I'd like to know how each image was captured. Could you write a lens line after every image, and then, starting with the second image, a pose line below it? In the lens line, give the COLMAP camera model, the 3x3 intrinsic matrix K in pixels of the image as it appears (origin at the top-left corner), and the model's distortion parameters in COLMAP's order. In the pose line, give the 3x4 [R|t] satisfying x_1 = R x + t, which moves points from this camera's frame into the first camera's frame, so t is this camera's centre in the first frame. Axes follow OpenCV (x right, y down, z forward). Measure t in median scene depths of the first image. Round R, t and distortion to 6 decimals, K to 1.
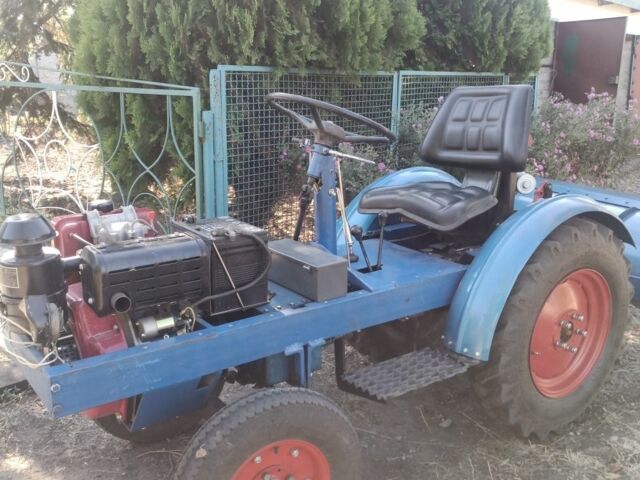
lens RADIAL K [[646.2, 0, 320.0], [0, 646.2, 240.0], [0, 0, 1]] dist [0.023692, -0.018280]
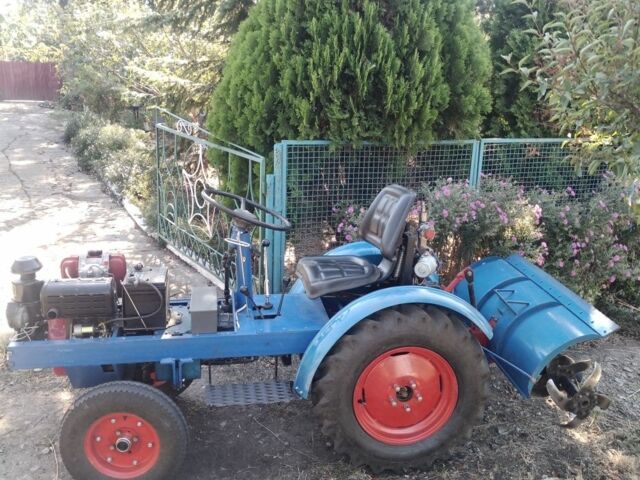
lens RADIAL K [[646.2, 0, 320.0], [0, 646.2, 240.0], [0, 0, 1]] dist [0.023692, -0.018280]
pose [[0.897688, 0.124120, -0.422790, 0.488373], [-0.127484, 0.991630, 0.020435, -0.106324], [0.421787, 0.035555, 0.905997, -0.143527]]
